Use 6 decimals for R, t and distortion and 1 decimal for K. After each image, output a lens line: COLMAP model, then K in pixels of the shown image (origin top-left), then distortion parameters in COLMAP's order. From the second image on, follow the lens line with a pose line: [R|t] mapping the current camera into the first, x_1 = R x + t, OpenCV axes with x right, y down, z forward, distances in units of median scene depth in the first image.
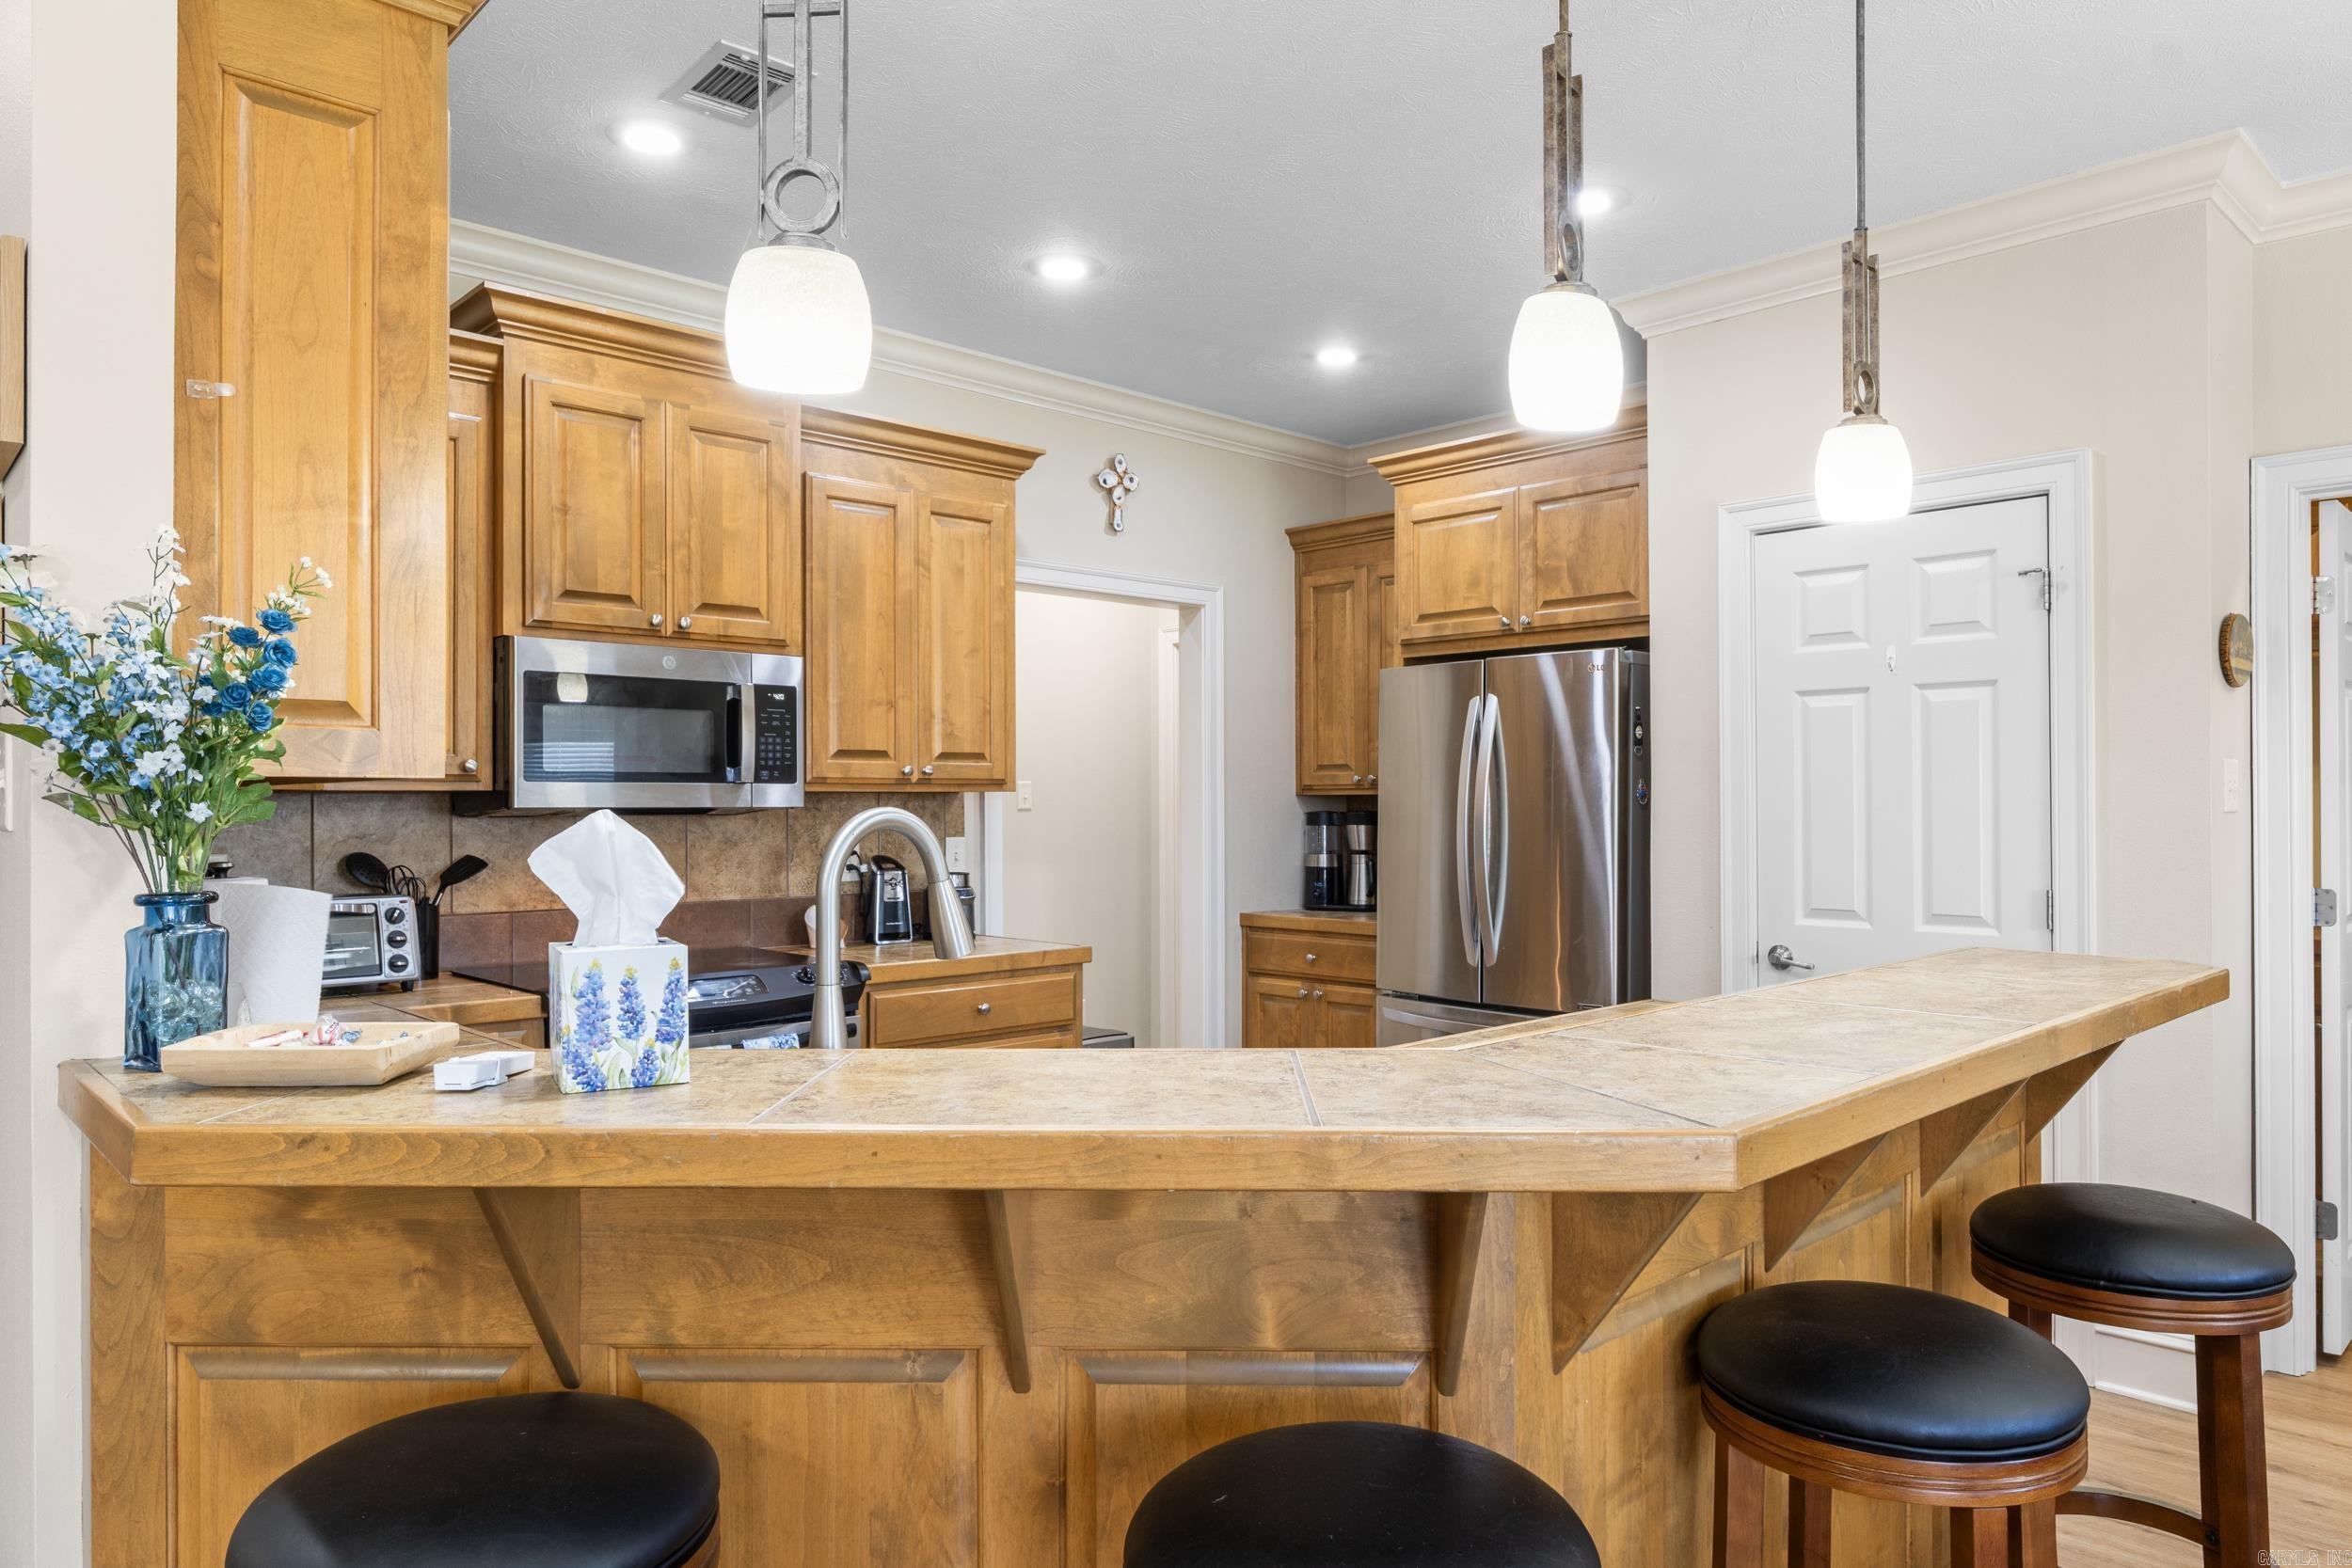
lens RADIAL K [[1495.3, 0, 1160.2], [0, 1495.3, 784.1], [0, 0, 1]] dist [-0.006907, -0.001582]
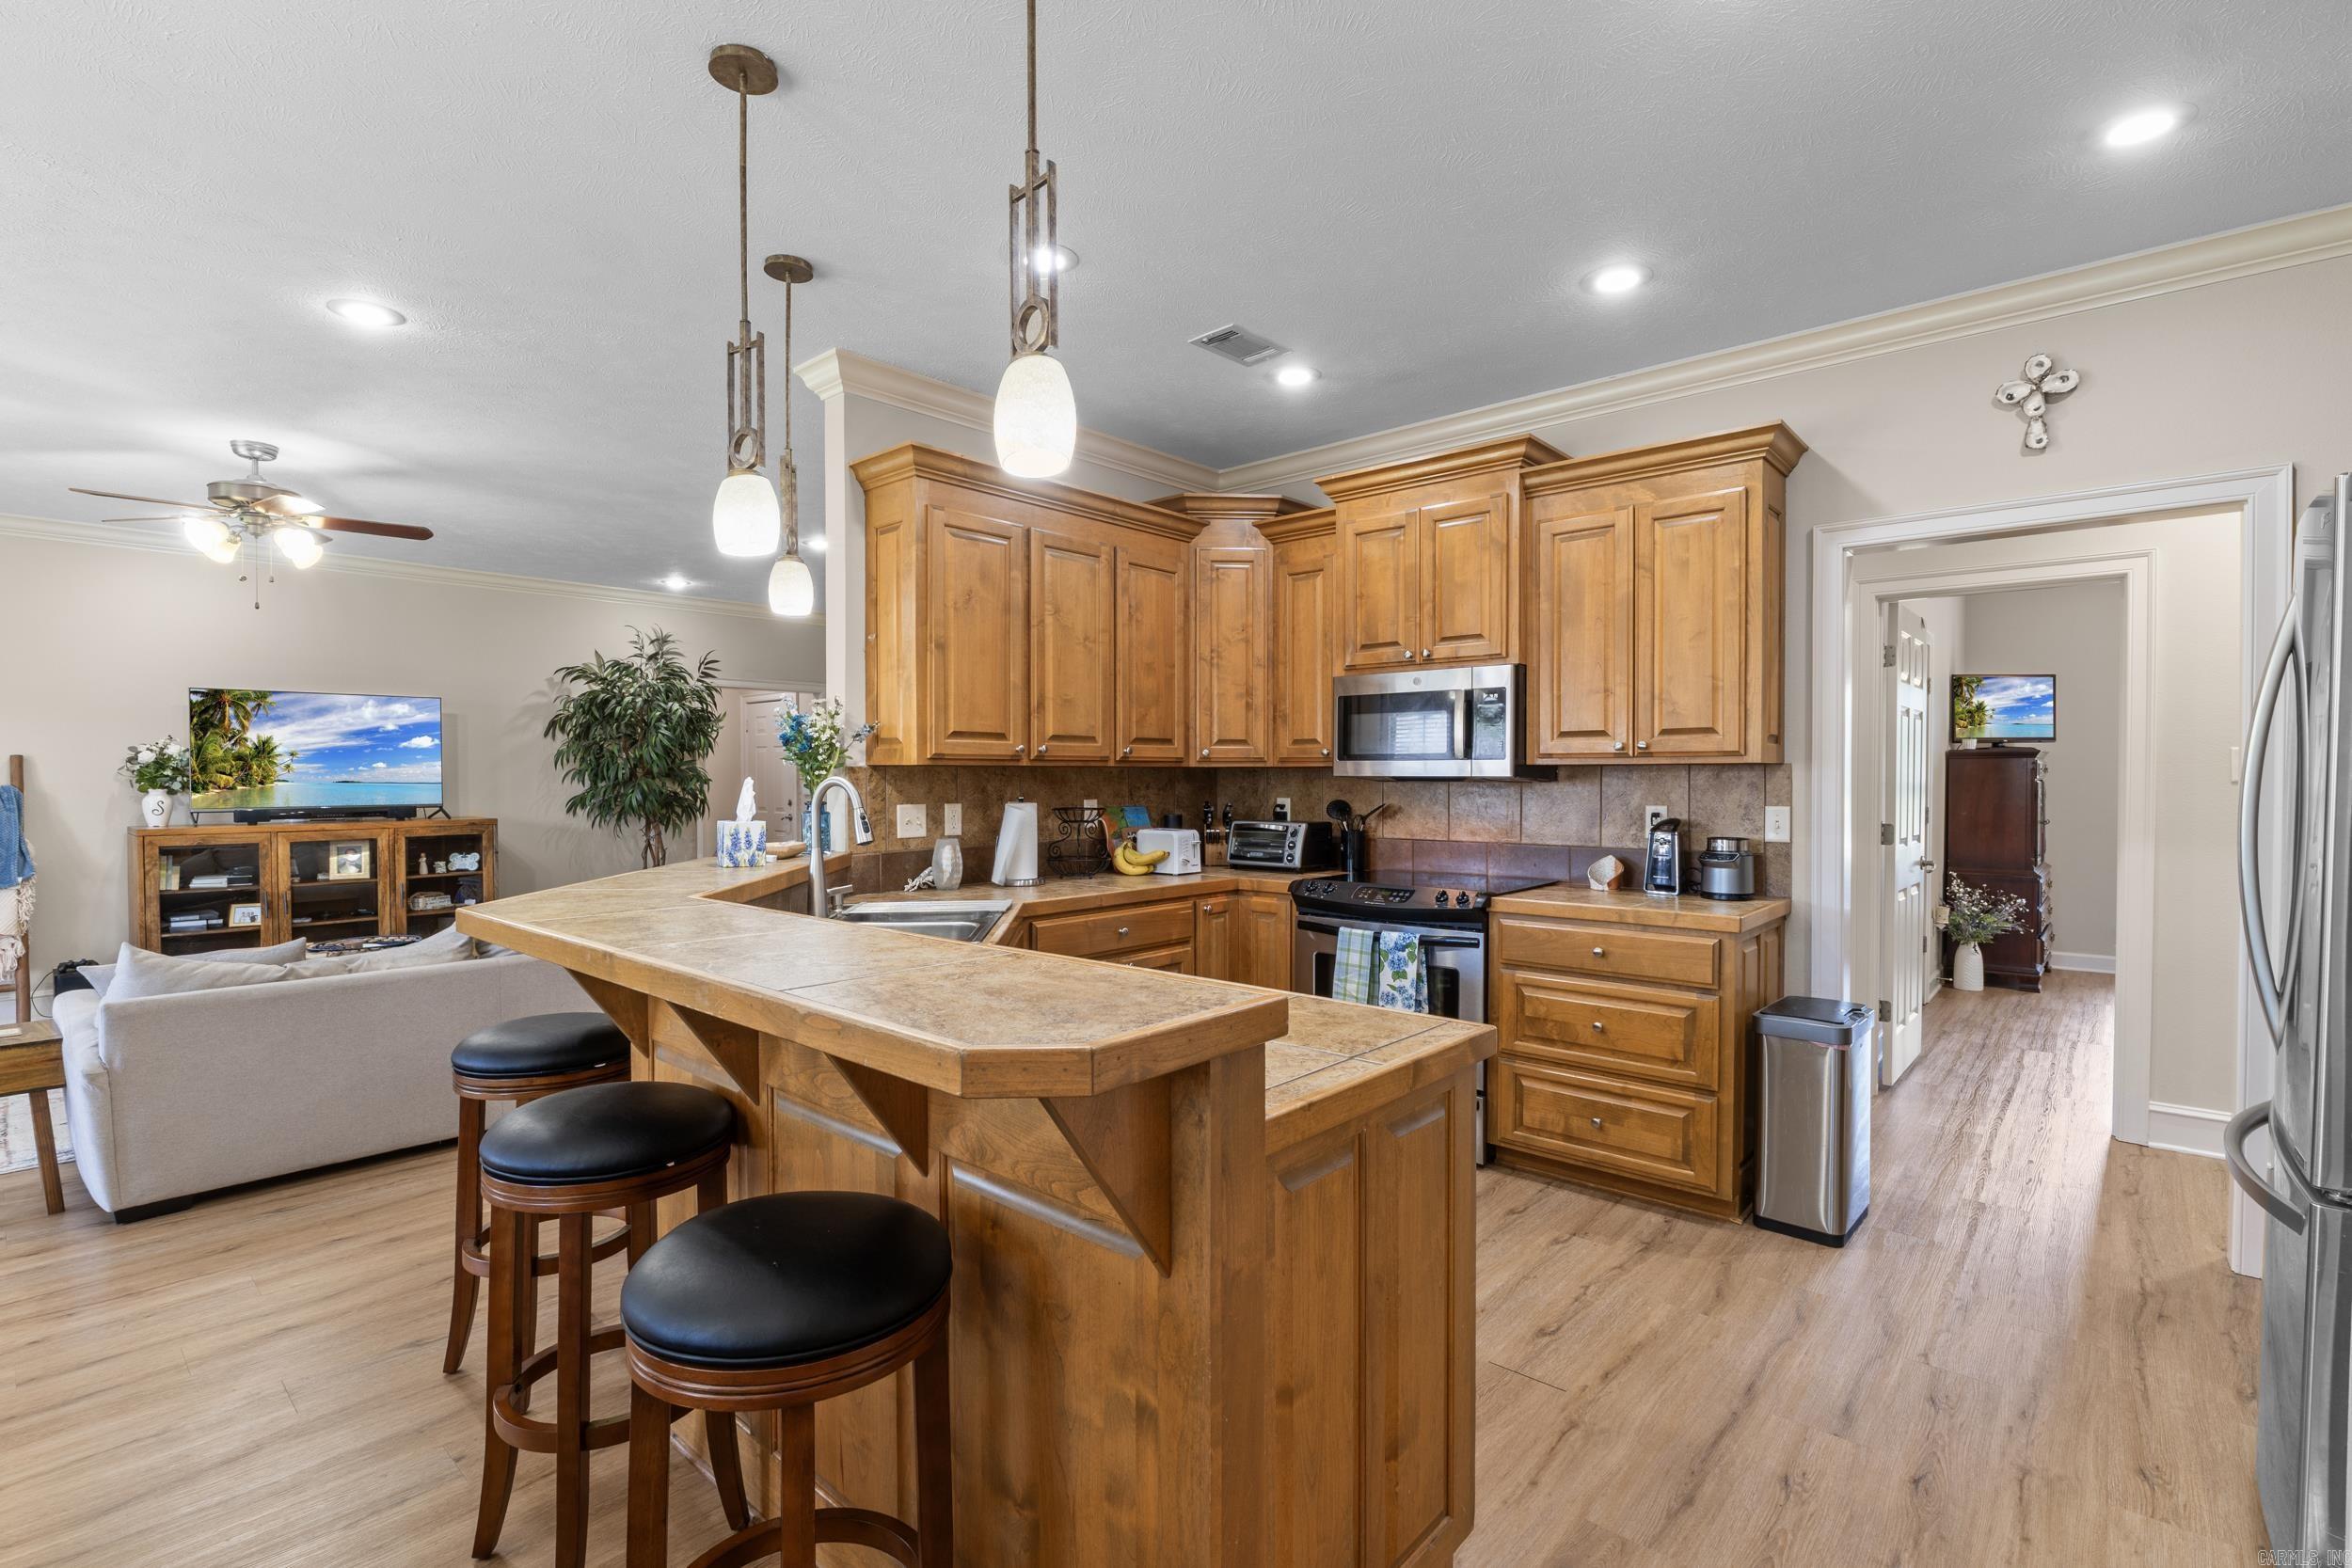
lens RADIAL K [[1086.6, 0, 1177.9], [0, 1086.6, 781.8], [0, 0, 1]] dist [-0.002653, -0.000120]
pose [[0.090831, 0.009829, -0.995818, 1.375732], [0.012993, 0.999854, 0.011054, 0.010882], [0.995782, -0.013943, 0.090690, 1.198183]]
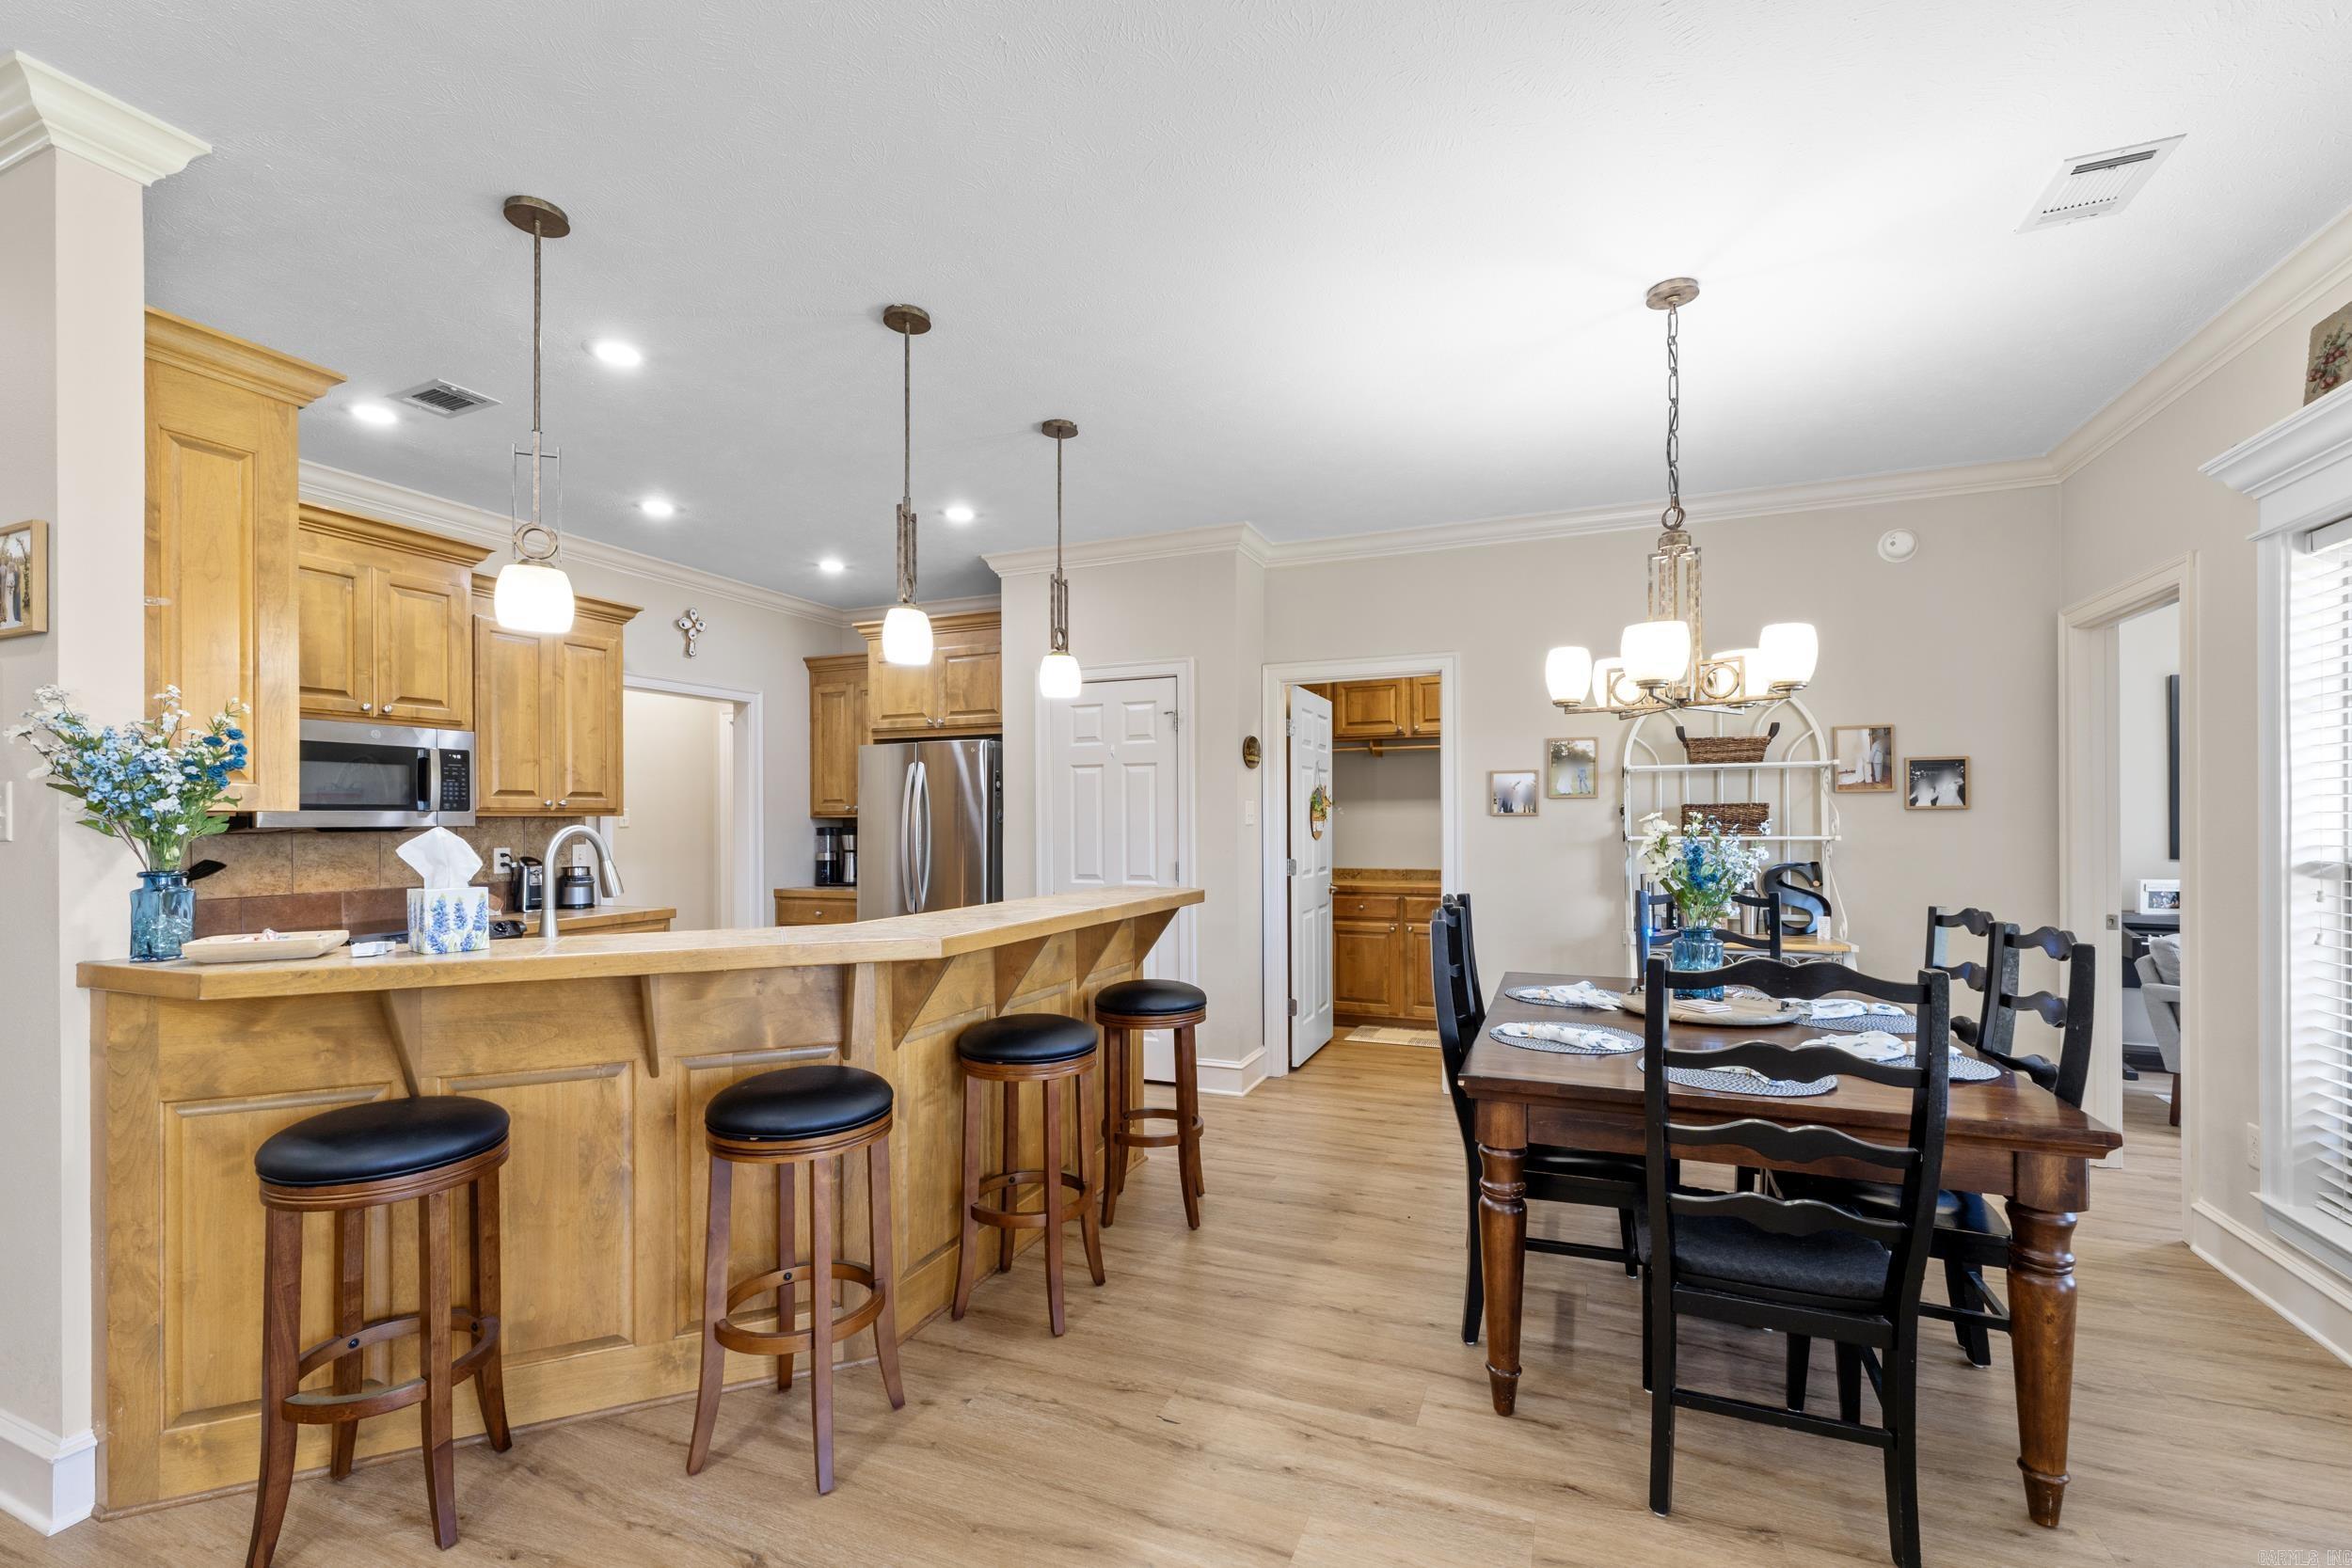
lens RADIAL K [[1011.4, 0, 1179.4], [0, 1011.4, 813.5], [0, 0, 1]] dist [0.002447, 0.001572]
pose [[0.910858, -0.000424, 0.412719, 0.000521], [-0.001523, 0.999989, 0.004389, -0.007767], [-0.412717, -0.004627, 0.910848, -0.579847]]
